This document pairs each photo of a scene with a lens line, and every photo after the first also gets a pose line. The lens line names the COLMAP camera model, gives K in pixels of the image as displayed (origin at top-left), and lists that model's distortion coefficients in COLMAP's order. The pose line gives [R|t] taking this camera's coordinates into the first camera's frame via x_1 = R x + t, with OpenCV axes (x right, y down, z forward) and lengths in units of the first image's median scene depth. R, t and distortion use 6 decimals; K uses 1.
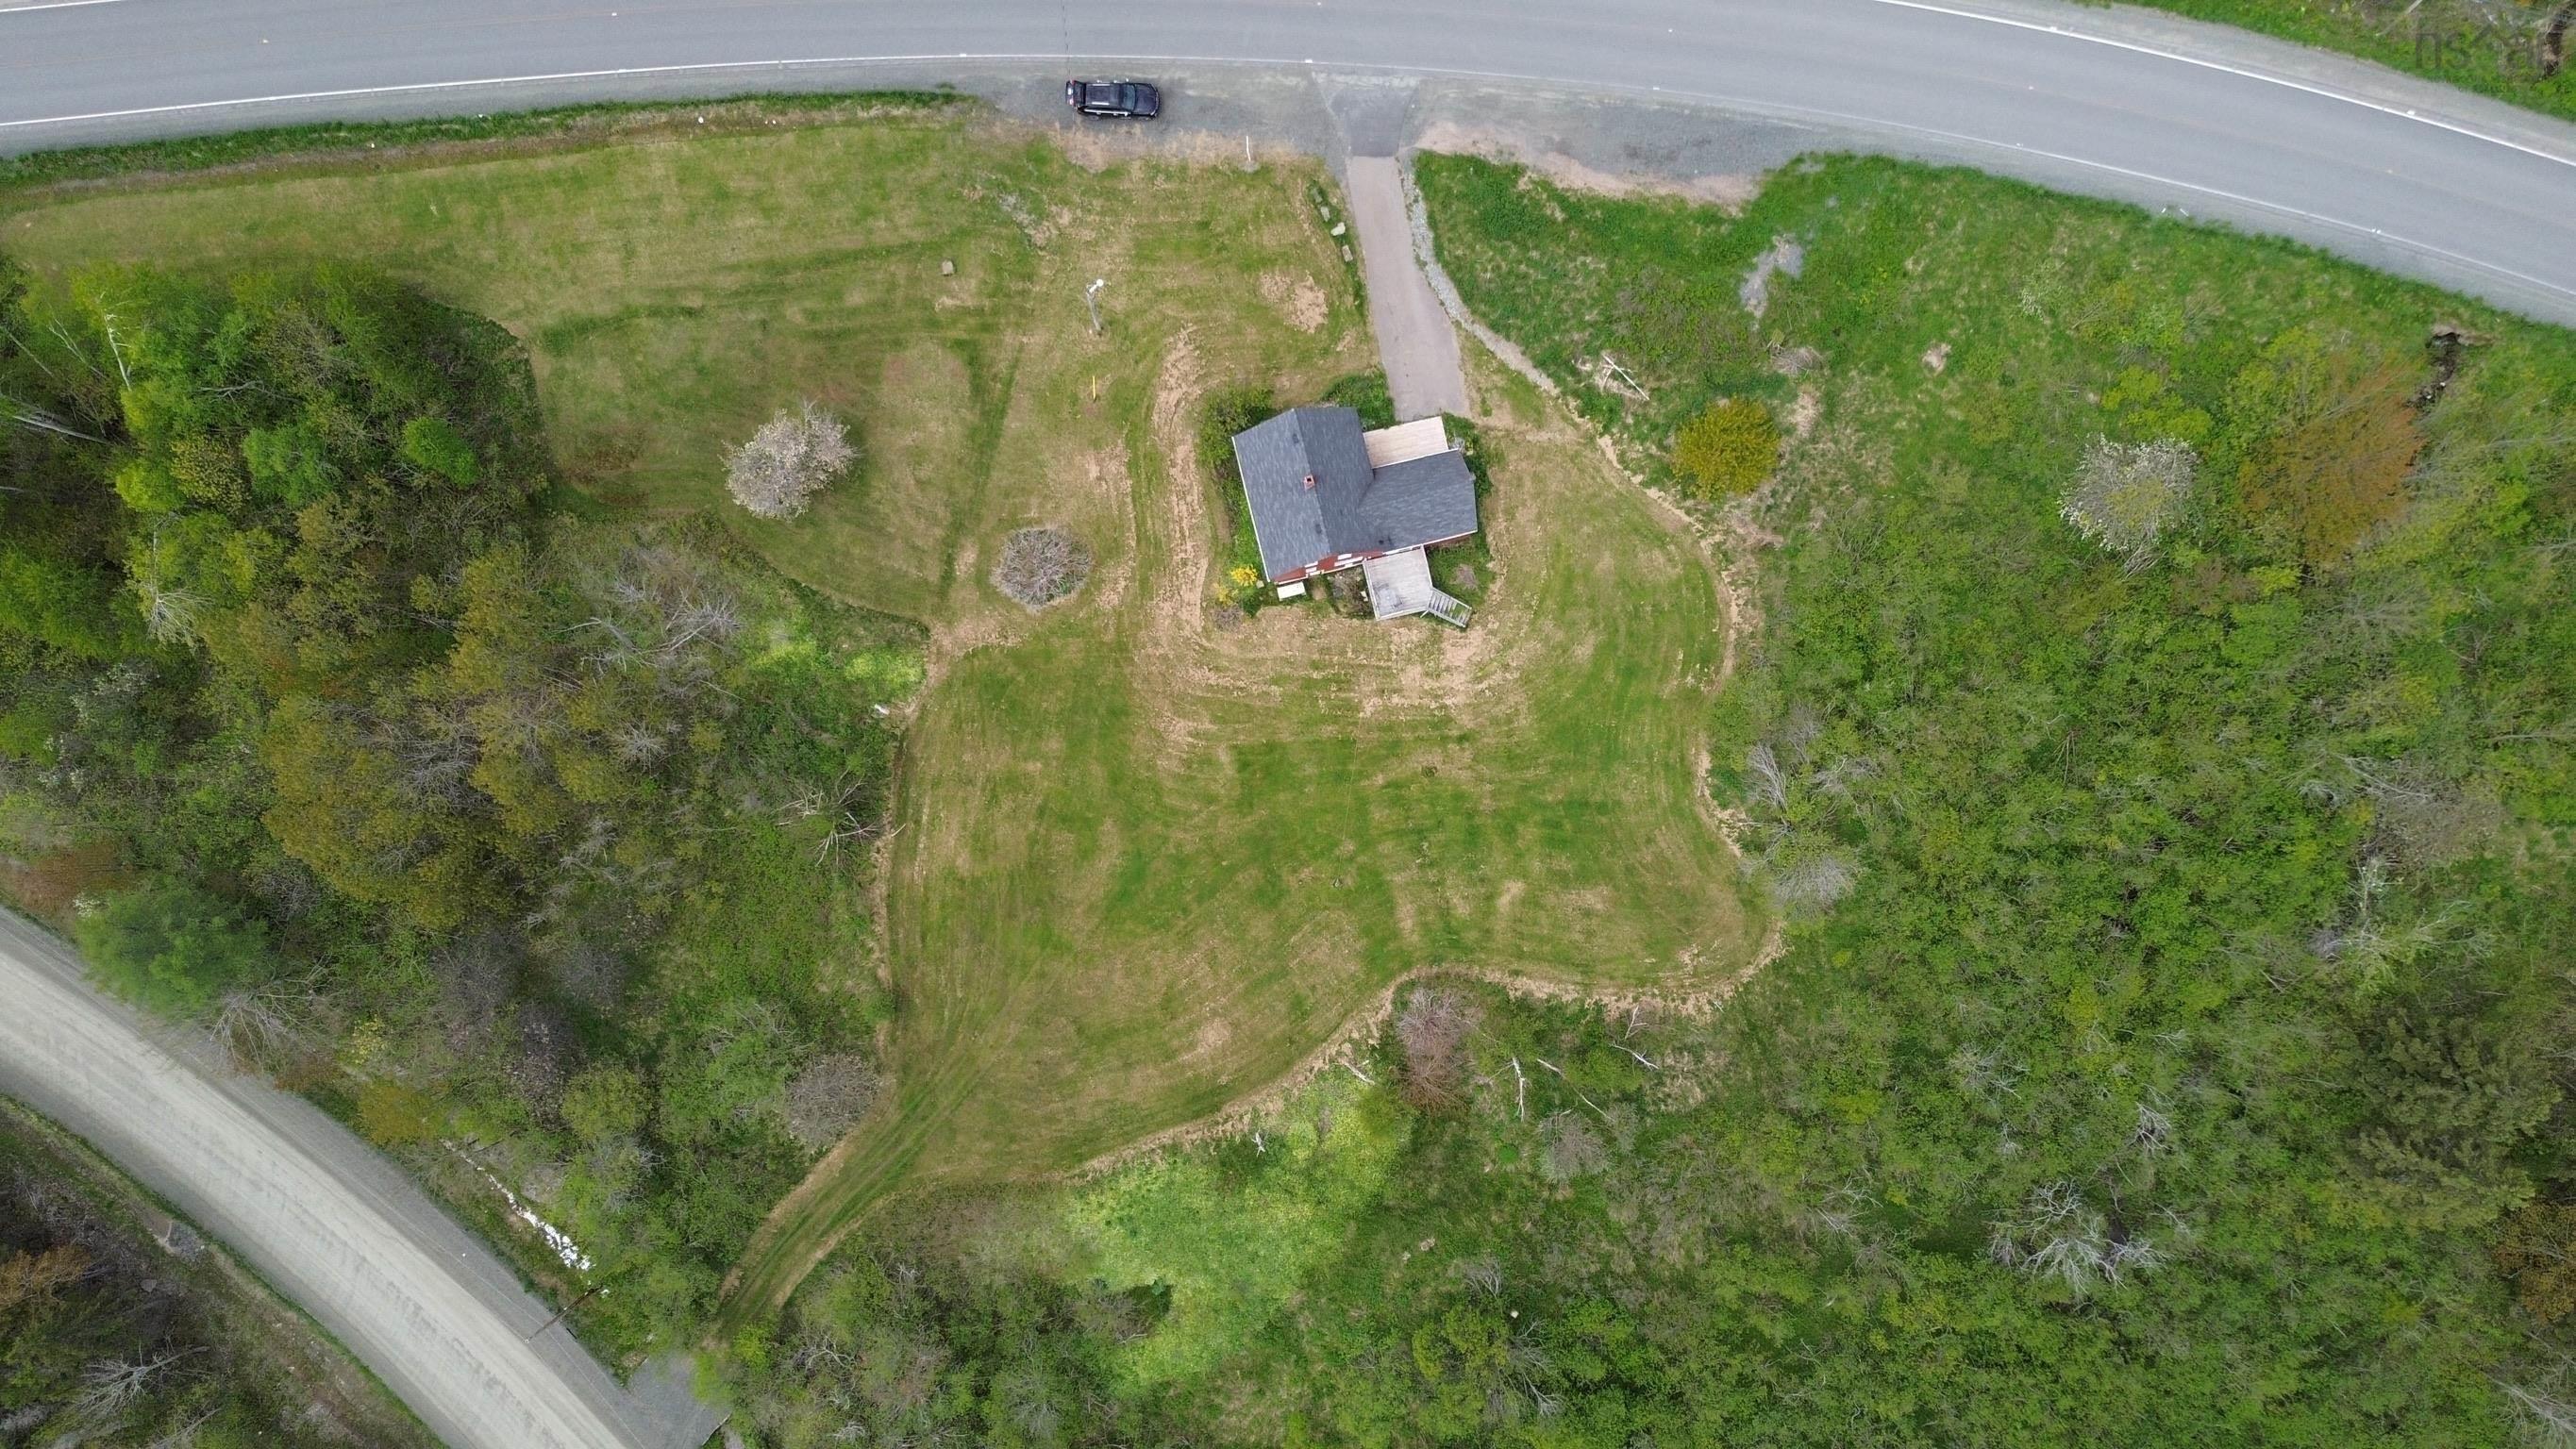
lens RADIAL K [[1820.2, 0, 1269.3], [0, 1820.2, 735.0], [0, 0, 1]] dist [0.061196, -0.064206]
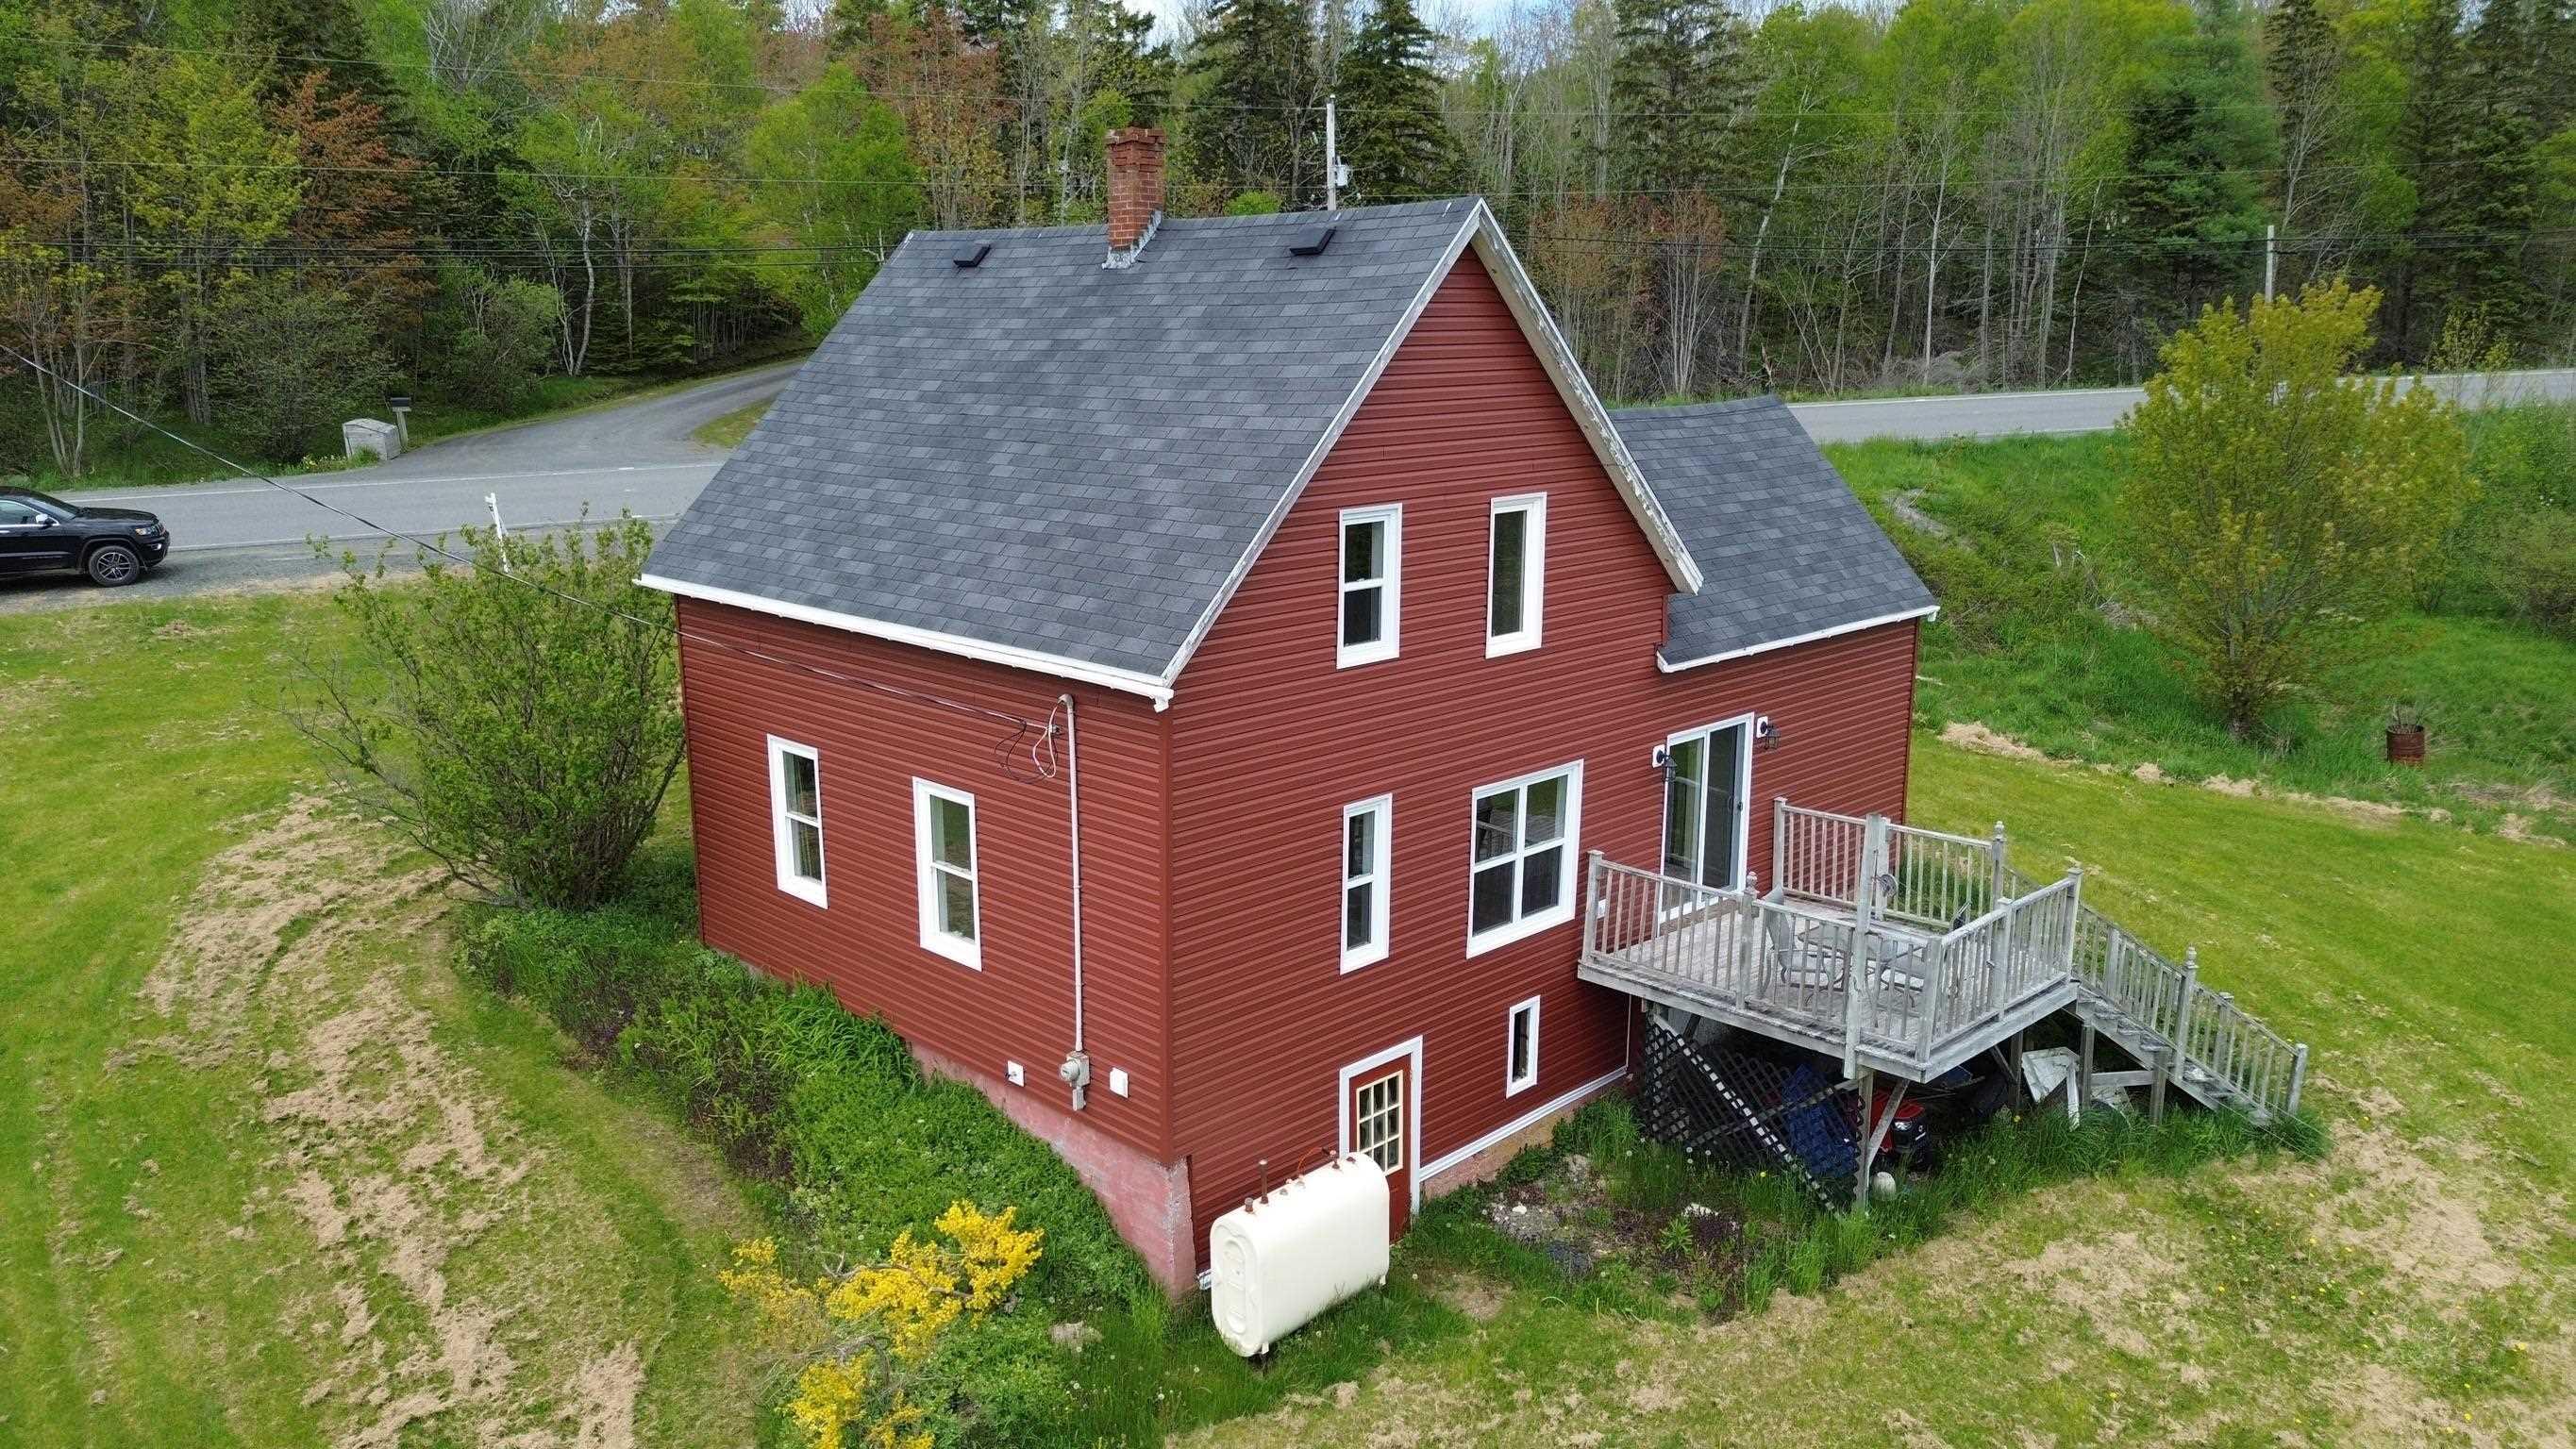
lens RADIAL K [[1820.2, 0, 1283.9], [0, 1820.2, 712.5], [0, 0, 1]] dist [0.061196, -0.064206]
pose [[0.860737, -0.094203, 0.500257, -0.055424], [0.508009, 0.221750, -0.832318, 0.027050], [-0.032525, 0.970542, 0.238725, 0.924349]]
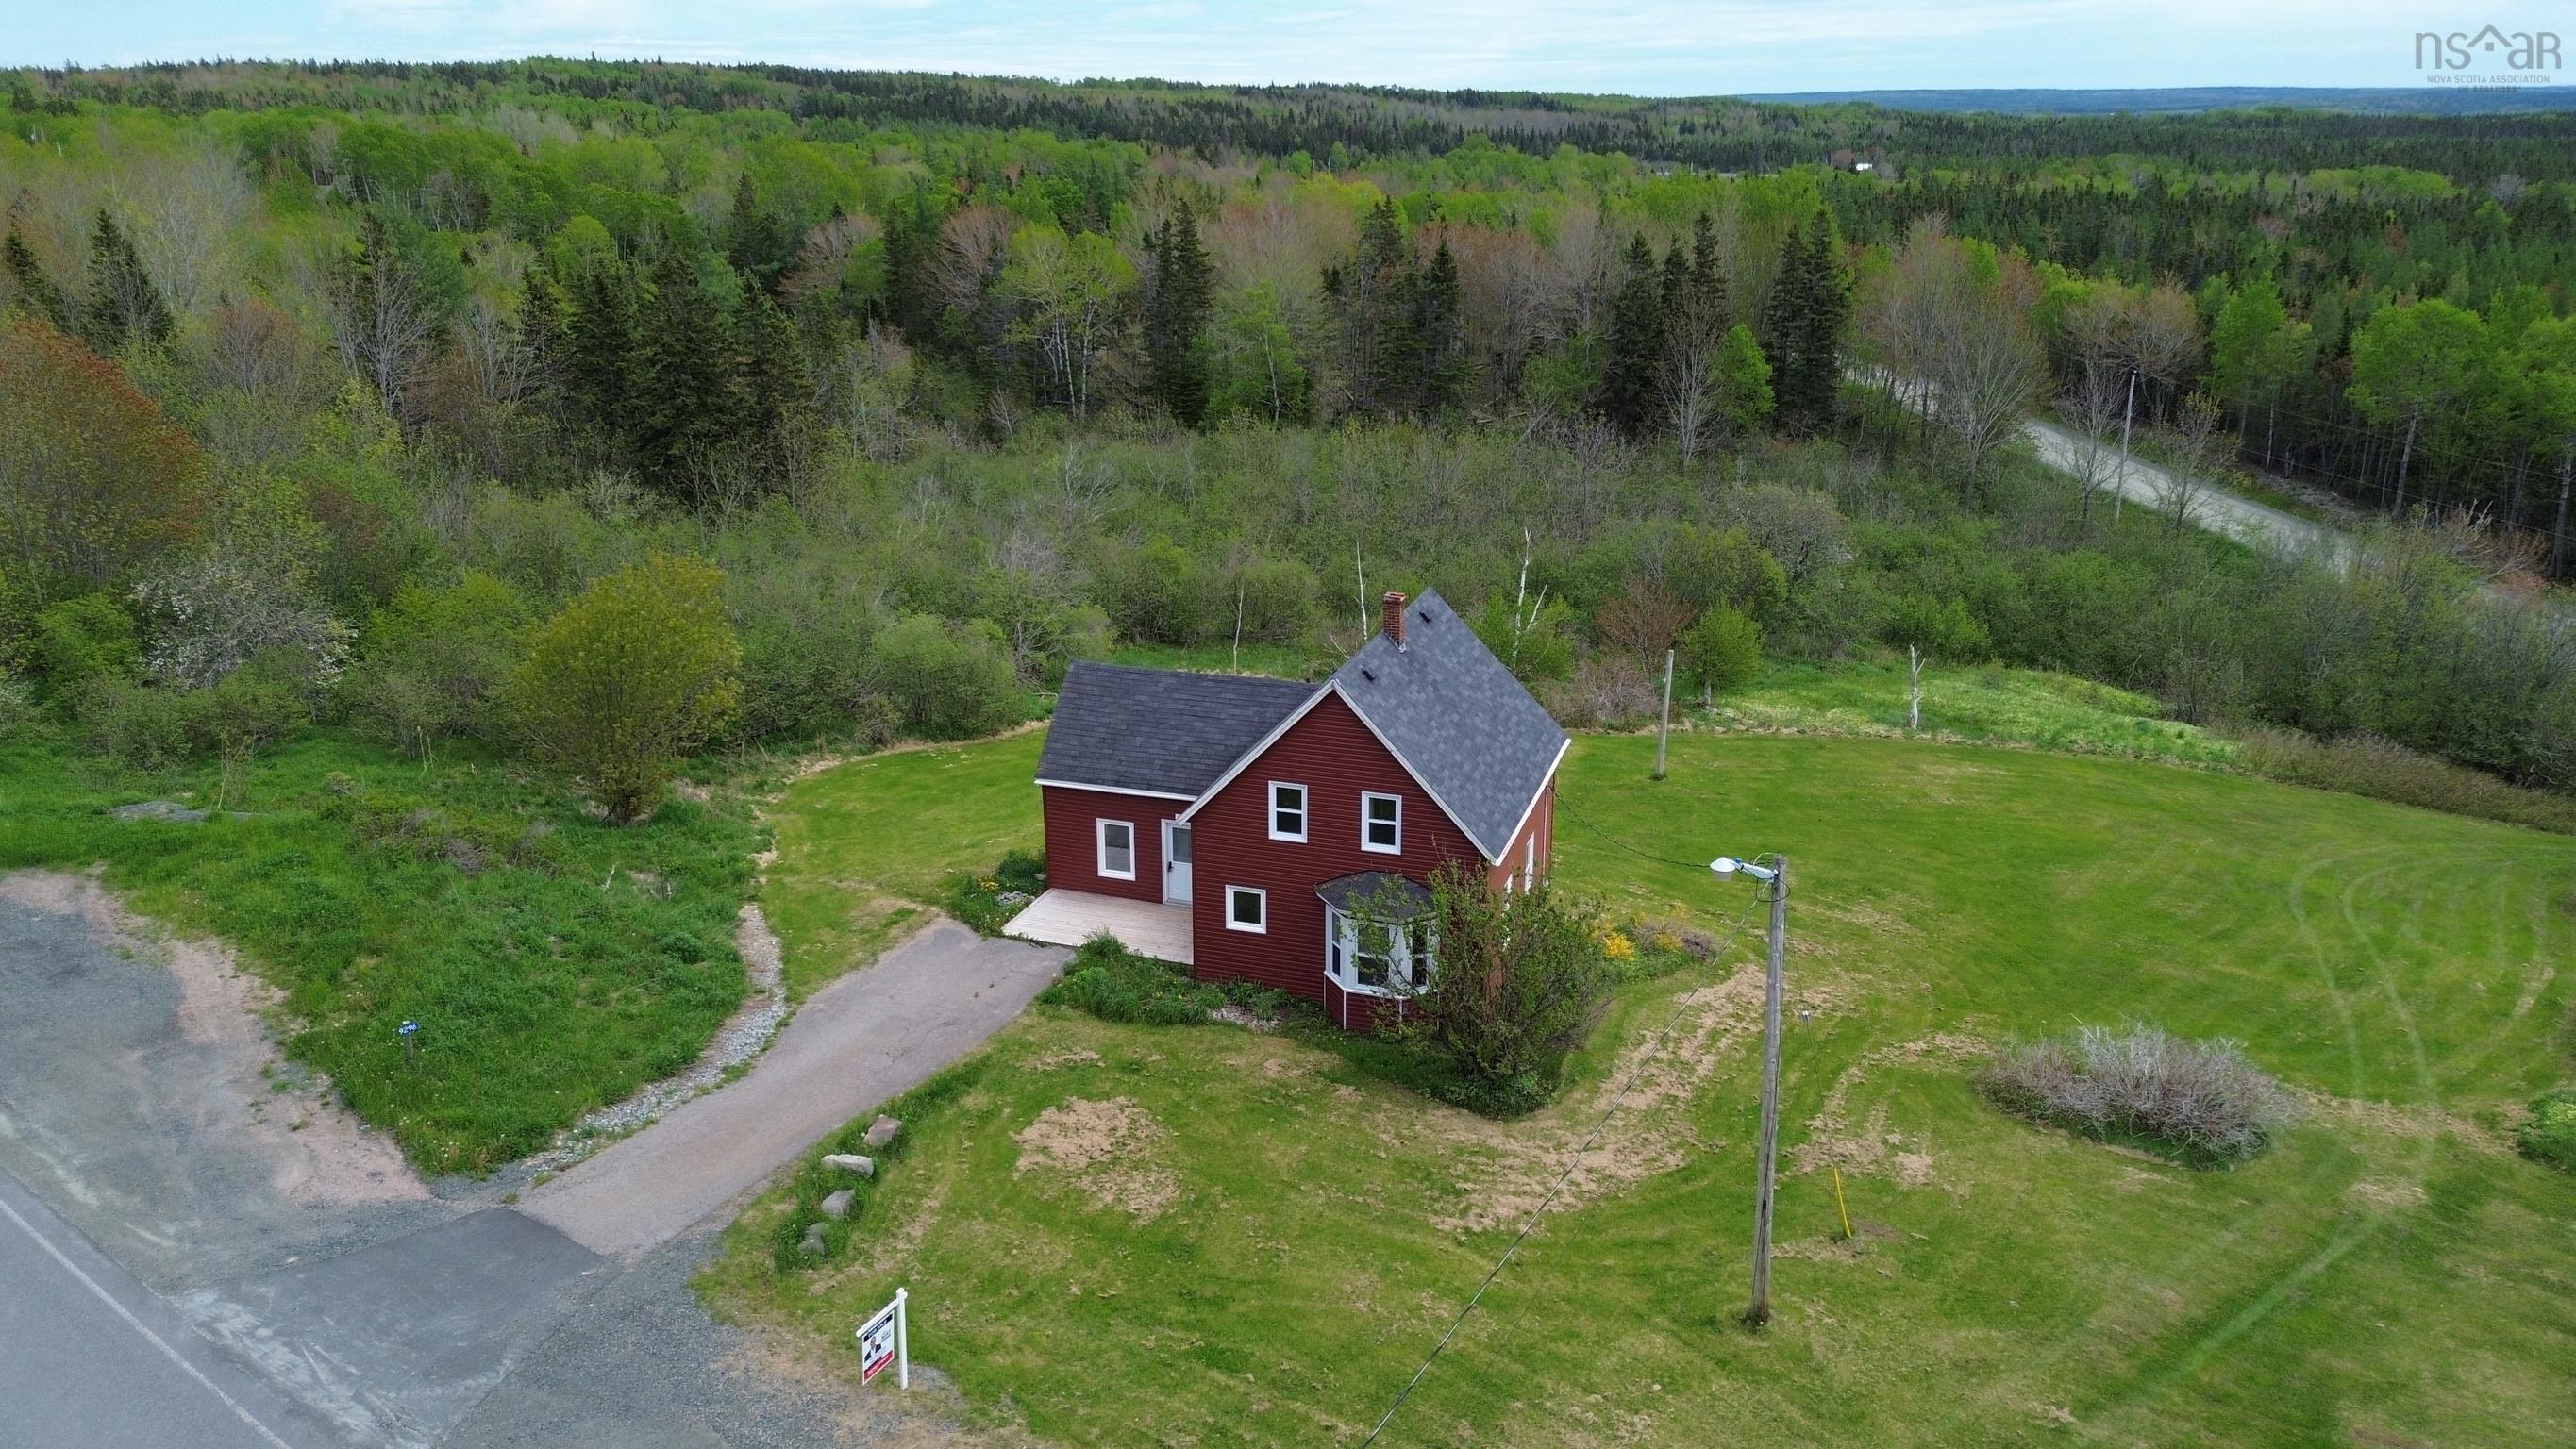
lens RADIAL K [[1820.2, 0, 1285.2], [0, 1820.2, 732.6], [0, 0, 1]] dist [0.061196, -0.064206]
pose [[-0.844293, -0.146125, 0.515574, -0.158828], [0.535879, -0.227140, 0.813167, -0.452329], [-0.001716, 0.962837, 0.270078, 0.839270]]
